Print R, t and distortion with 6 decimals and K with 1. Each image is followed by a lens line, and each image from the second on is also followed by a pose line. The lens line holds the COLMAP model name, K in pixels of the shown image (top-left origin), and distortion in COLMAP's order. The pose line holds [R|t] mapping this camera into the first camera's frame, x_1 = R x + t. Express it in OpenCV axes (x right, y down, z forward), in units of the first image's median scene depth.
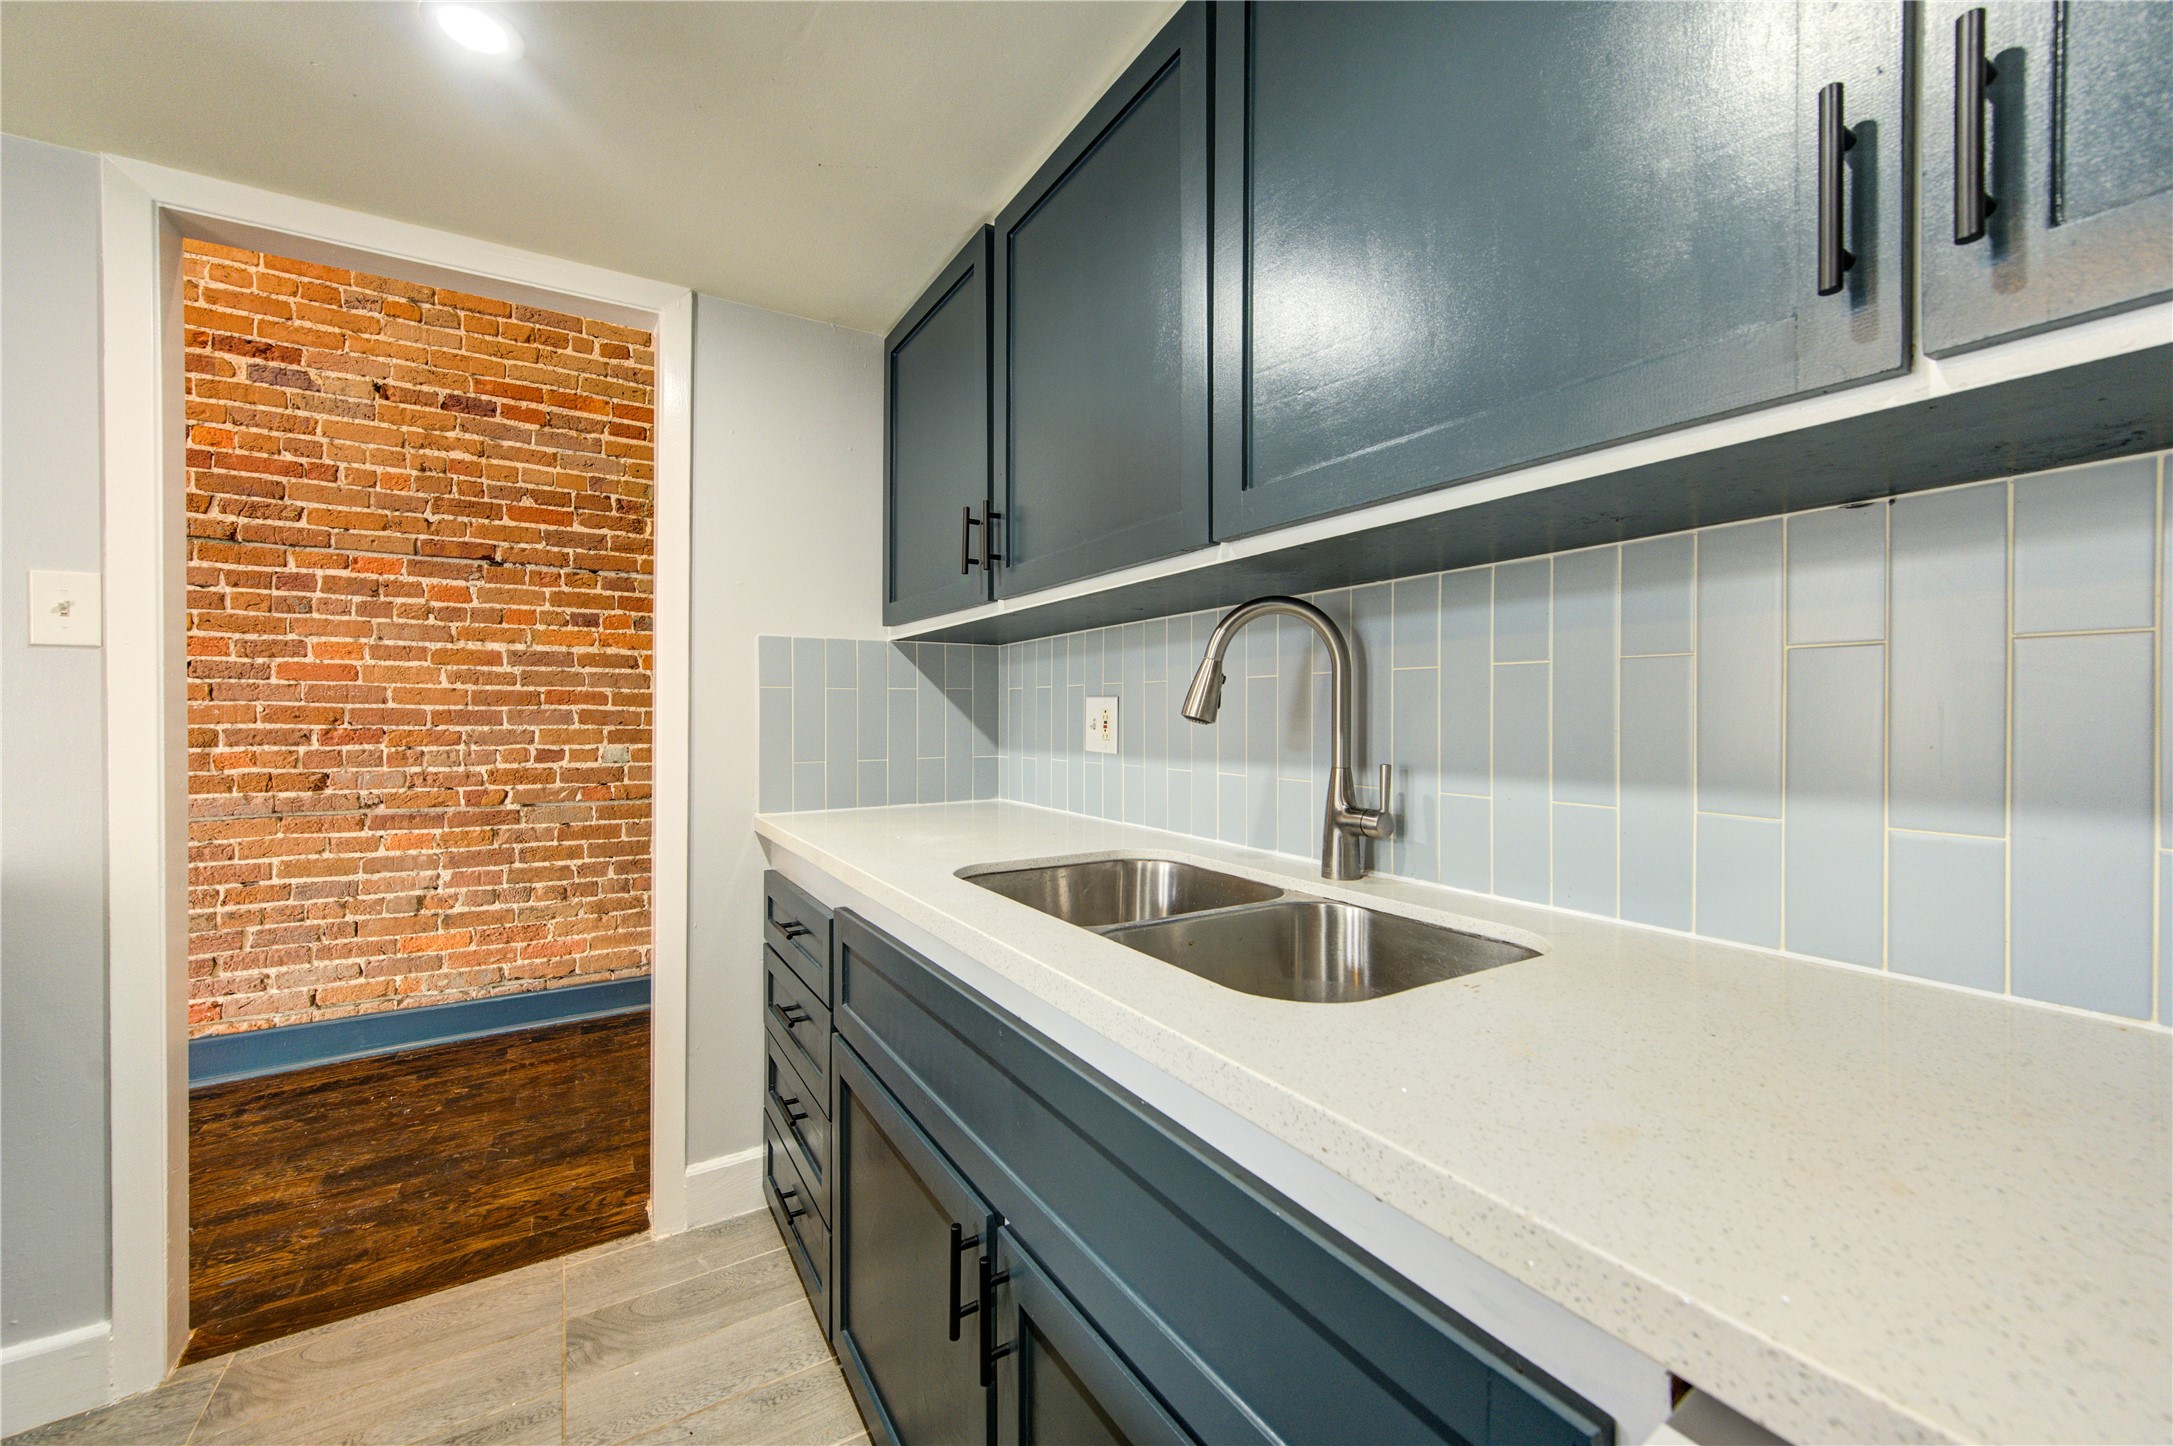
lens RADIAL K [[846.7, 0, 1085.1], [0, 846.7, 707.8], [0, 0, 1]] dist [0.000995, -0.000019]
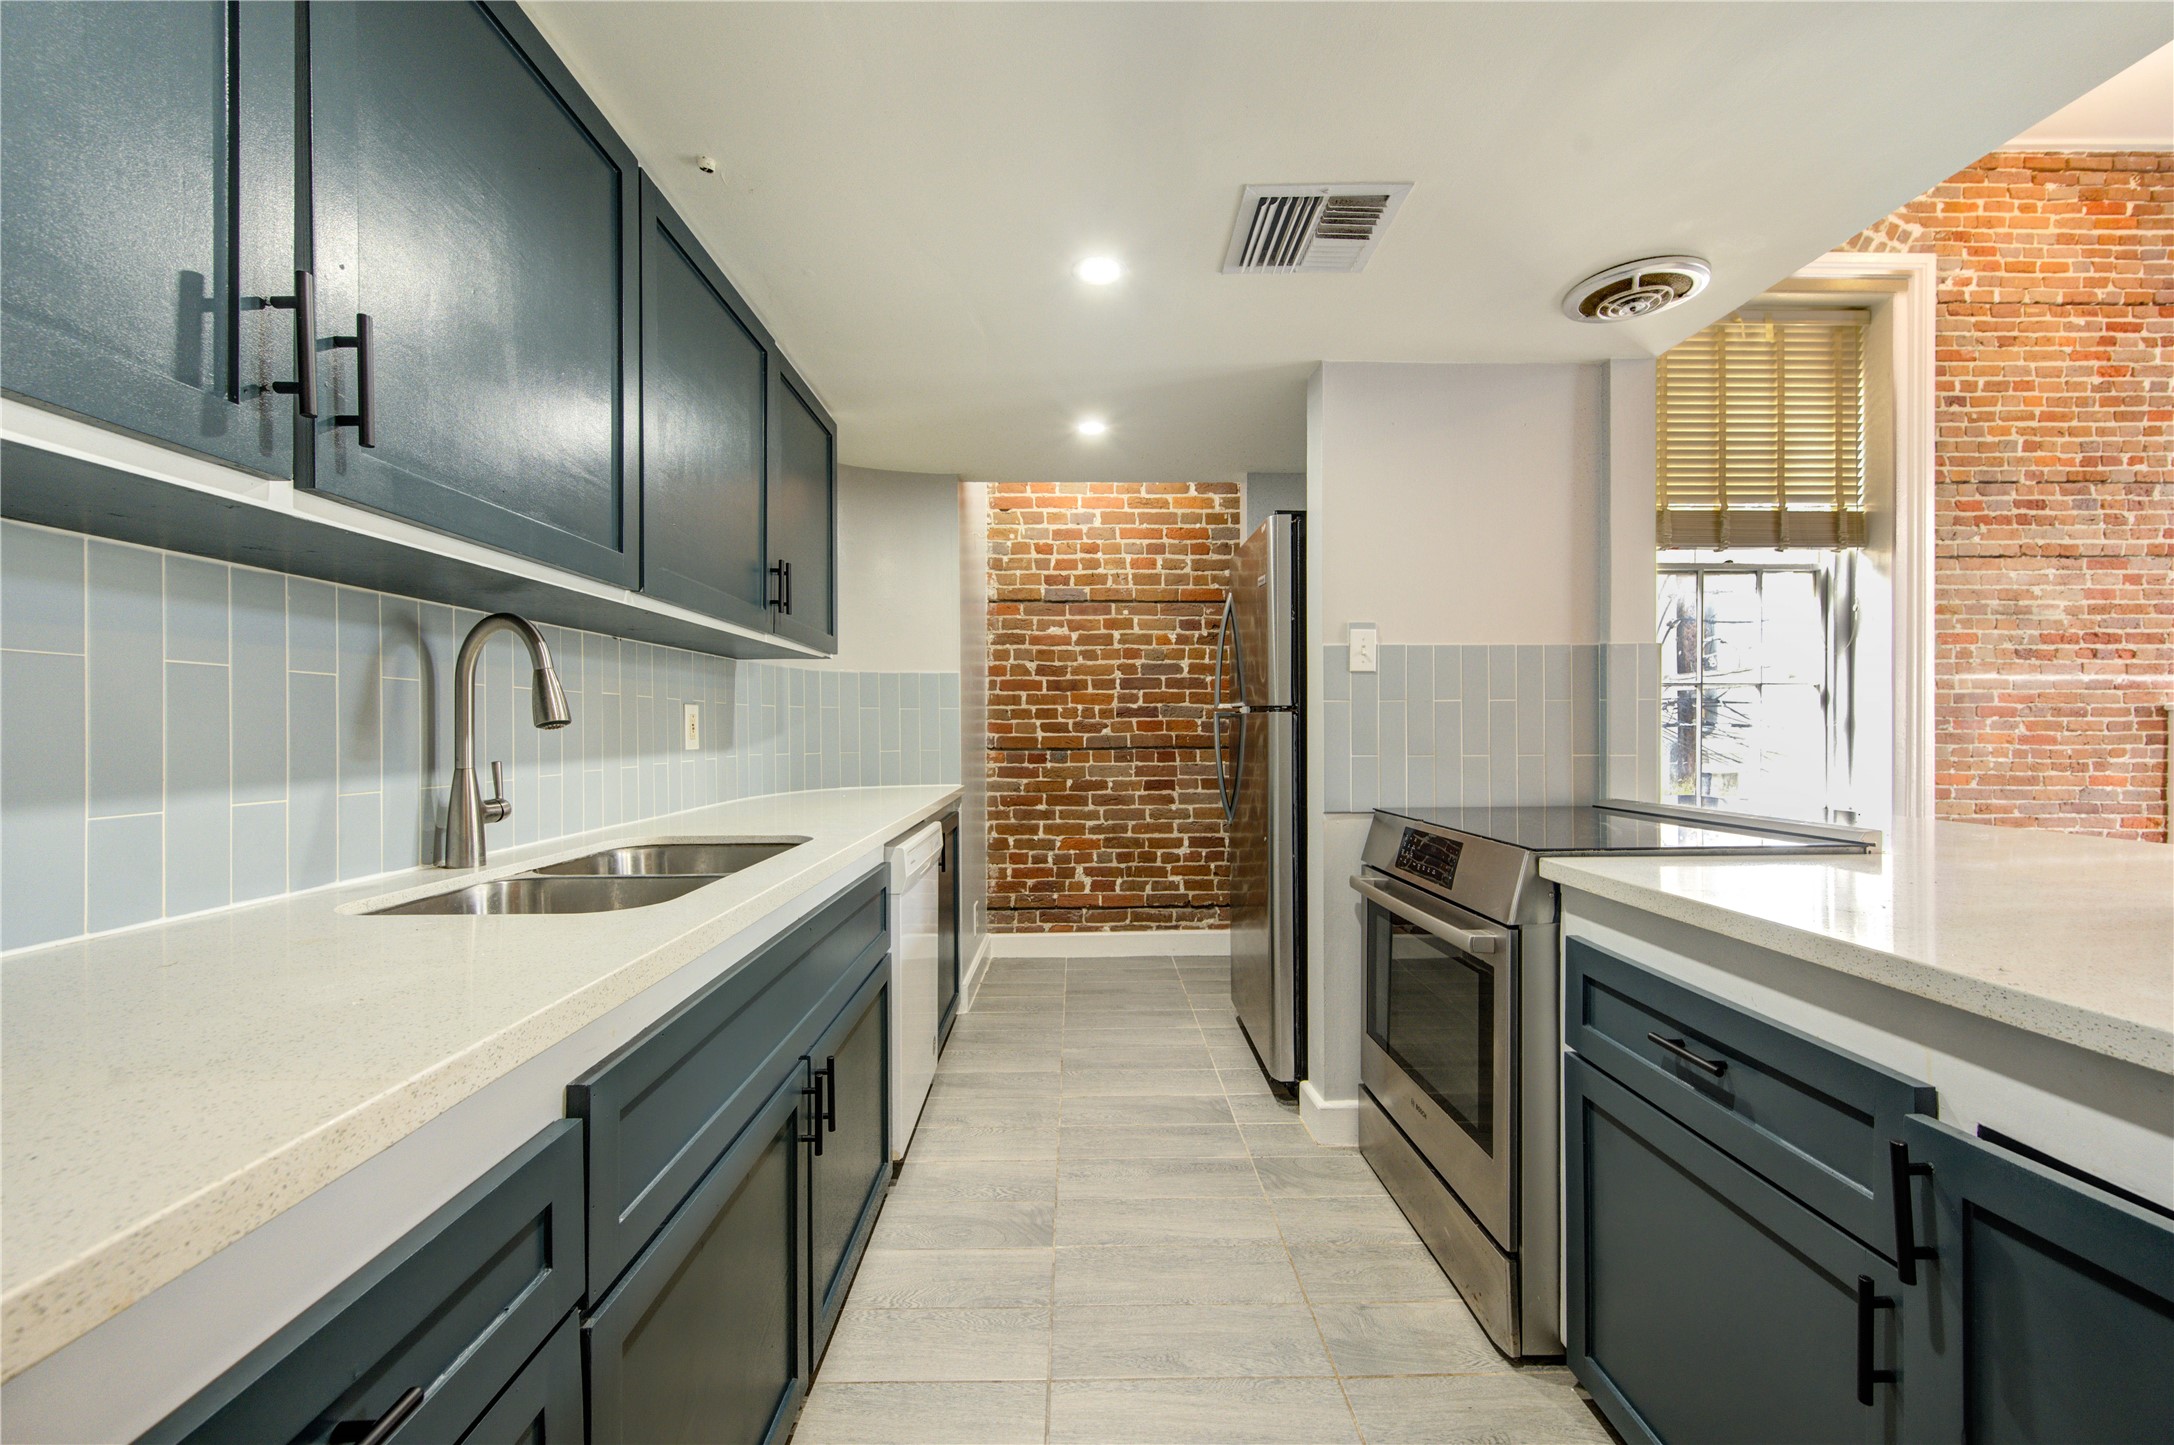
lens RADIAL K [[847.1, 0, 1086.9], [0, 847.1, 733.5], [0, 0, 1]] dist [0.000995, -0.000019]
pose [[-0.853146, 0.000061, 0.521672, -0.836441], [-0.000489, 0.999999, -0.000917, 0.020985], [-0.521672, -0.001037, -0.853145, 1.309033]]
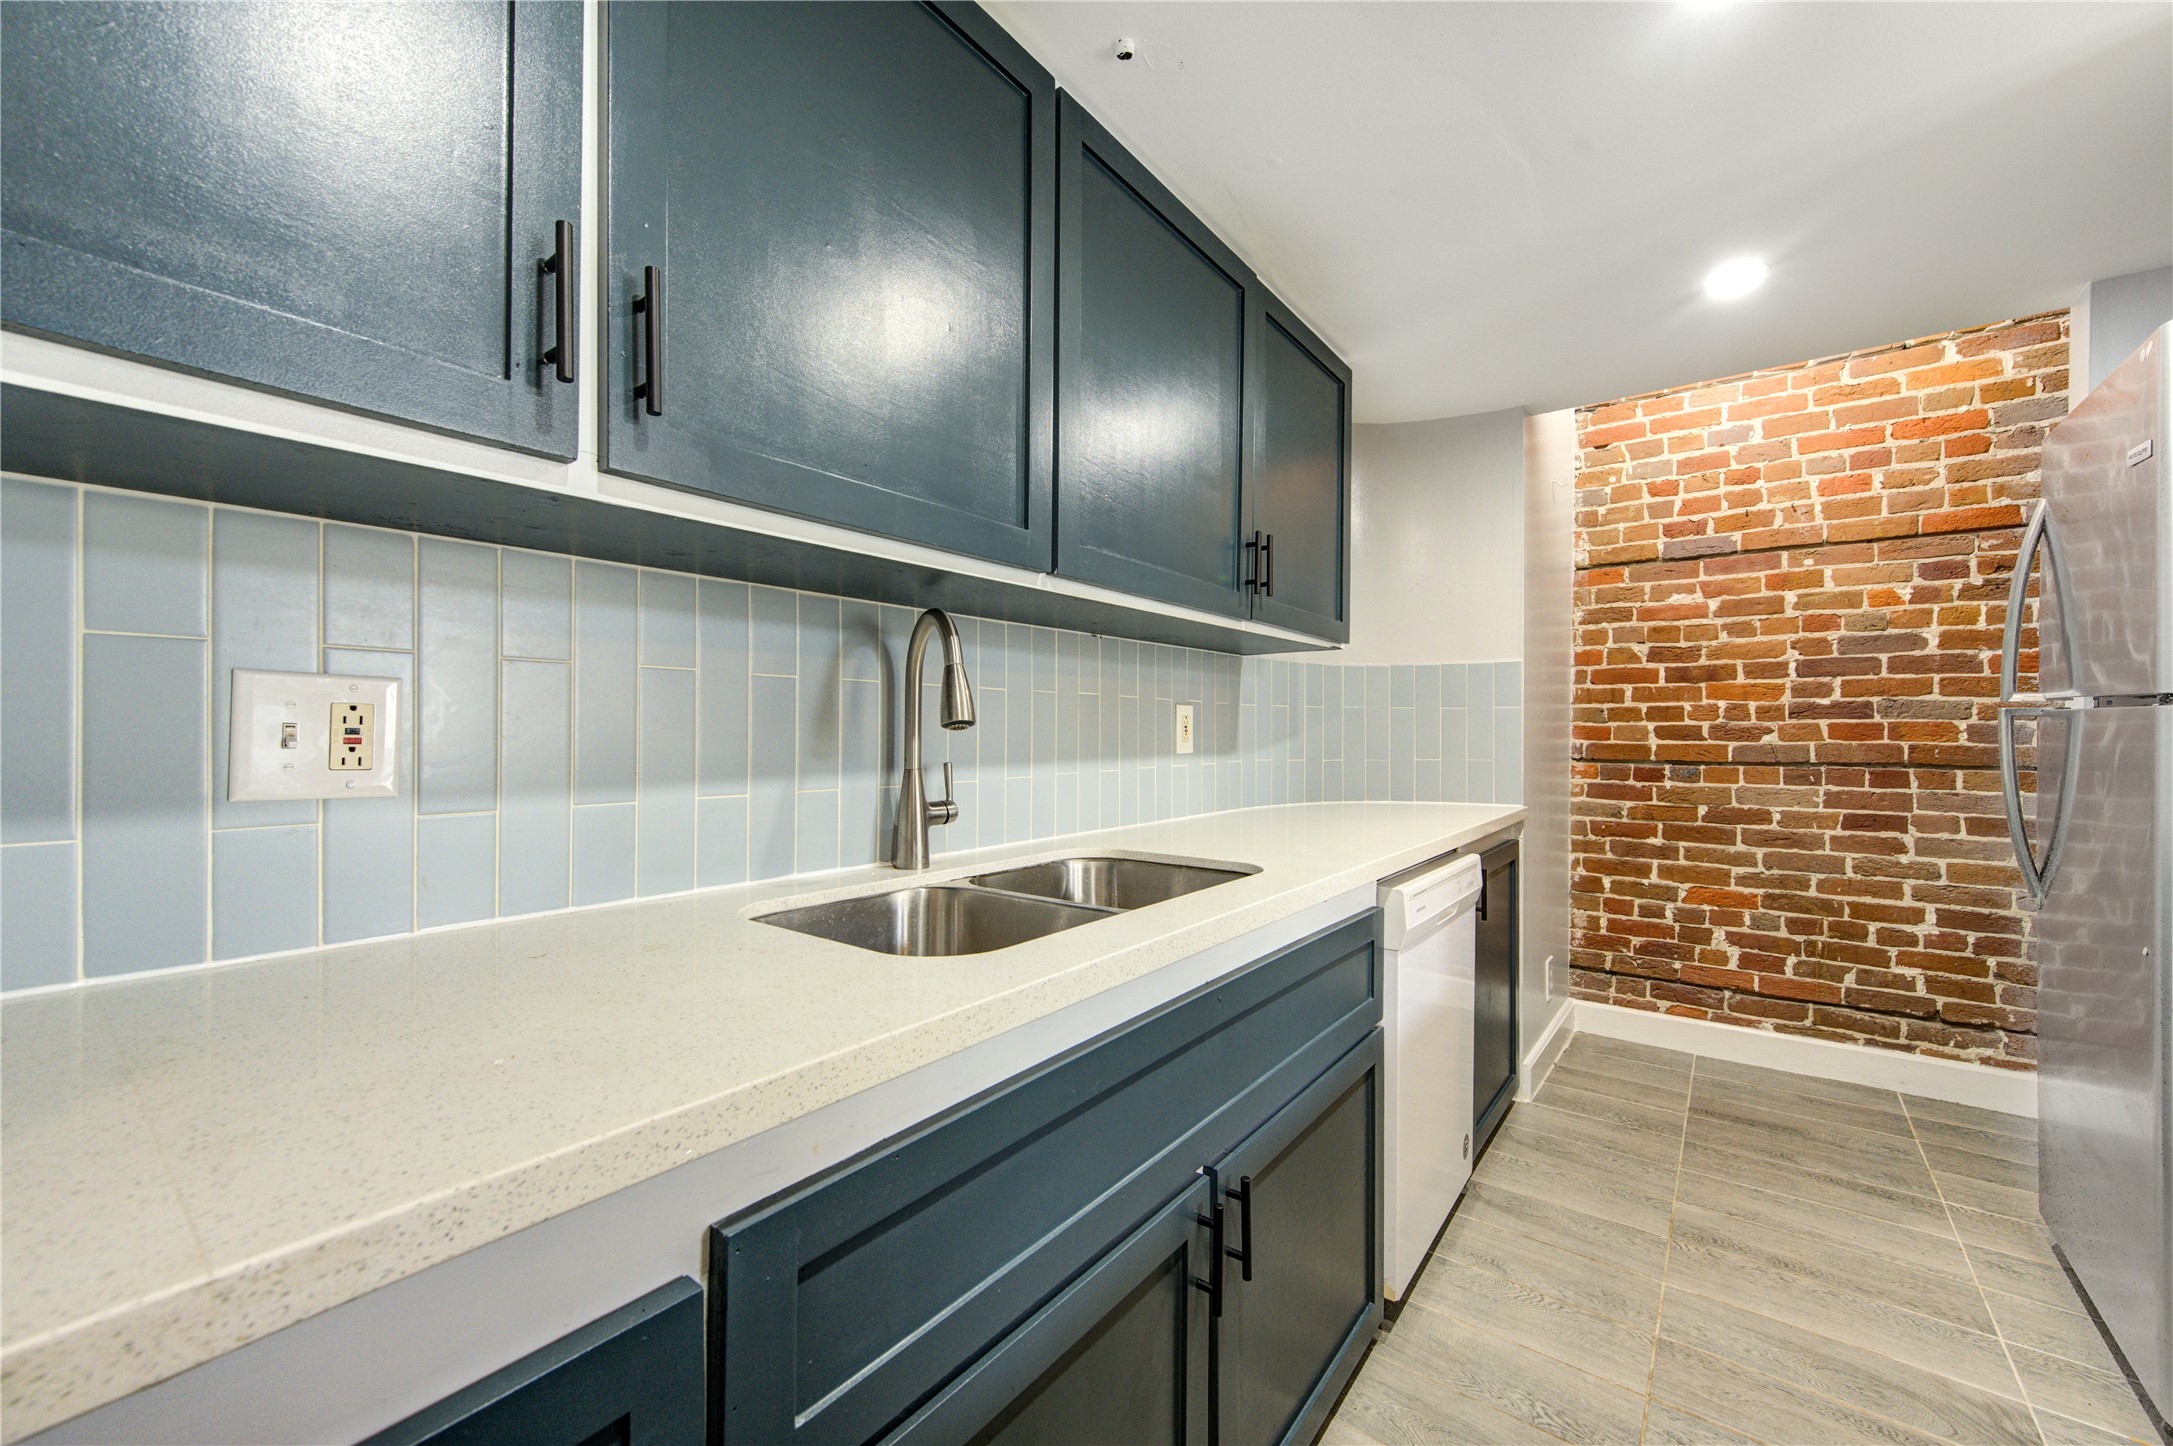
lens RADIAL K [[846.7, 0, 1086.6], [0, 846.7, 734.3], [0, 0, 1]] dist [0.000995, -0.000019]
pose [[-0.346253, -0.003693, 0.938134, -0.697462], [-0.011370, 0.999935, -0.000260, 0.019138], [-0.938072, -0.010757, -0.346273, 1.005467]]
